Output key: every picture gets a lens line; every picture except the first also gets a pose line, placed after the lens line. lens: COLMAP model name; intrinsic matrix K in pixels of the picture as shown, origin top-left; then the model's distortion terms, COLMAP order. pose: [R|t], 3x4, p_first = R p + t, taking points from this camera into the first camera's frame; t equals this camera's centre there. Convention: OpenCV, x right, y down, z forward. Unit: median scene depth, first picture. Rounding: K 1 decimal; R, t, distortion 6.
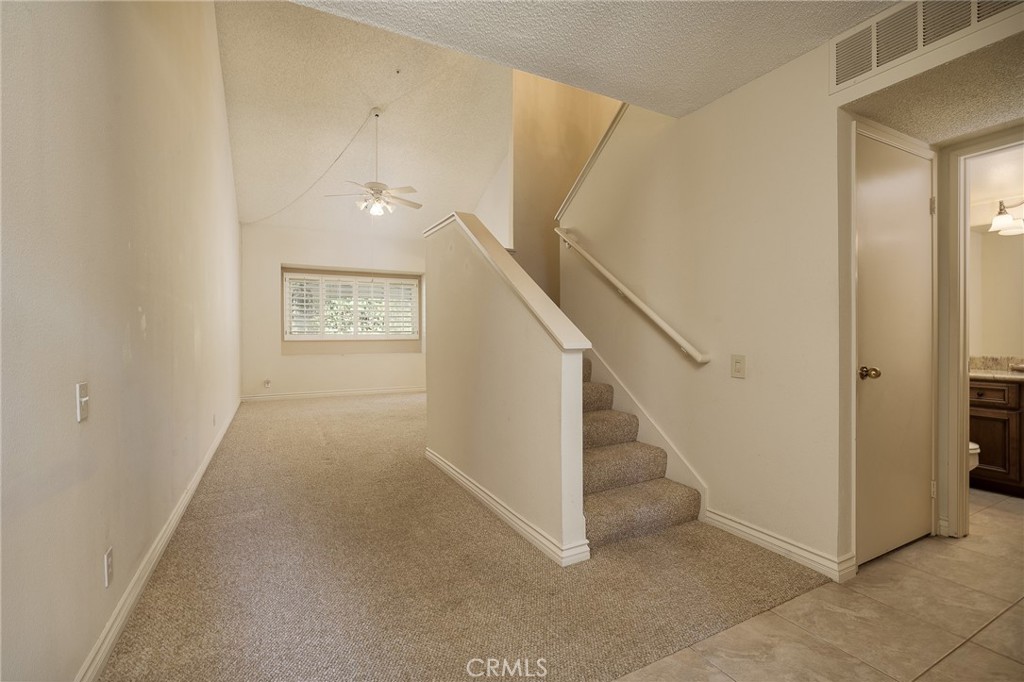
lens RADIAL K [[453.6, 0, 513.3], [0, 453.6, 341.1], [0, 0, 1]] dist [-0.009497, -0.000555]
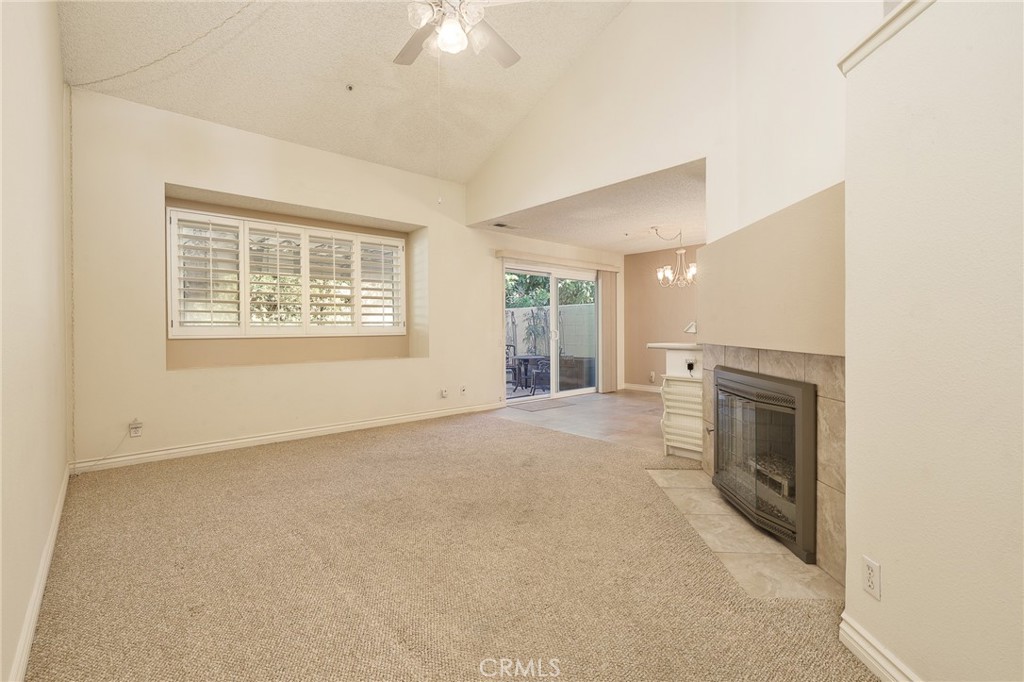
lens RADIAL K [[453.6, 0, 504.7], [0, 453.6, 335.2], [0, 0, 1]] dist [-0.009497, -0.000555]
pose [[0.974736, -0.005122, 0.223303, -0.246217], [0.003913, 0.999975, 0.005853, -0.006897], [-0.223328, -0.004832, 0.974731, 0.410754]]
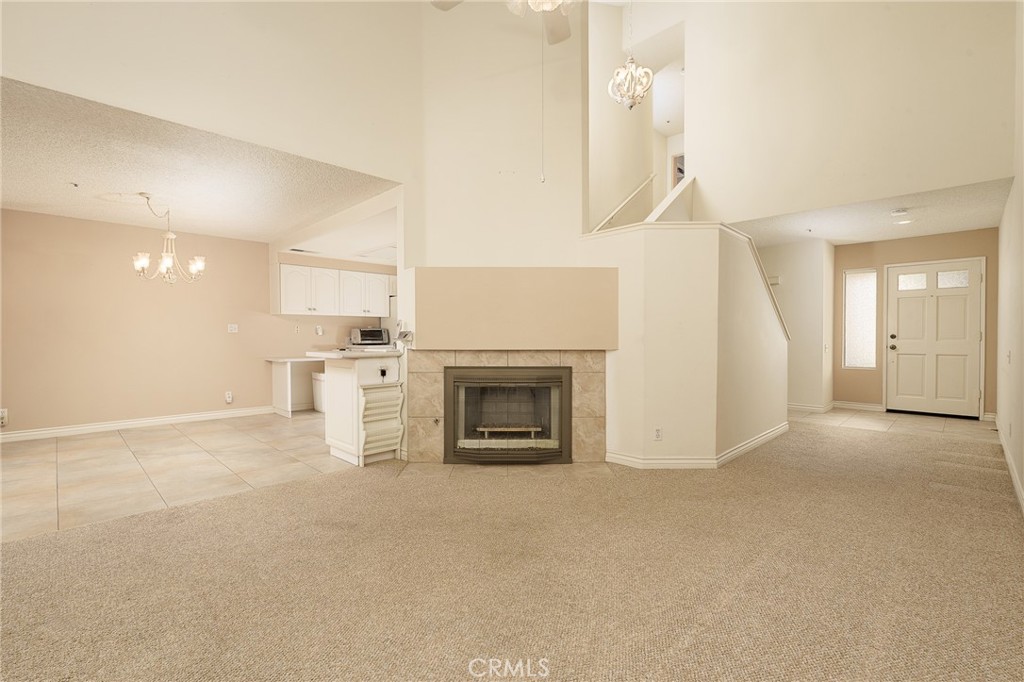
lens RADIAL K [[460.6, 0, 507.5], [0, 460.6, 337.0], [0, 0, 1]] dist [0.004845, 0.001294]
pose [[-0.278741, -0.004262, 0.960357, -0.499729], [0.009331, 0.999931, 0.007146, -0.012857], [-0.960321, 0.010953, -0.278682, 0.879011]]
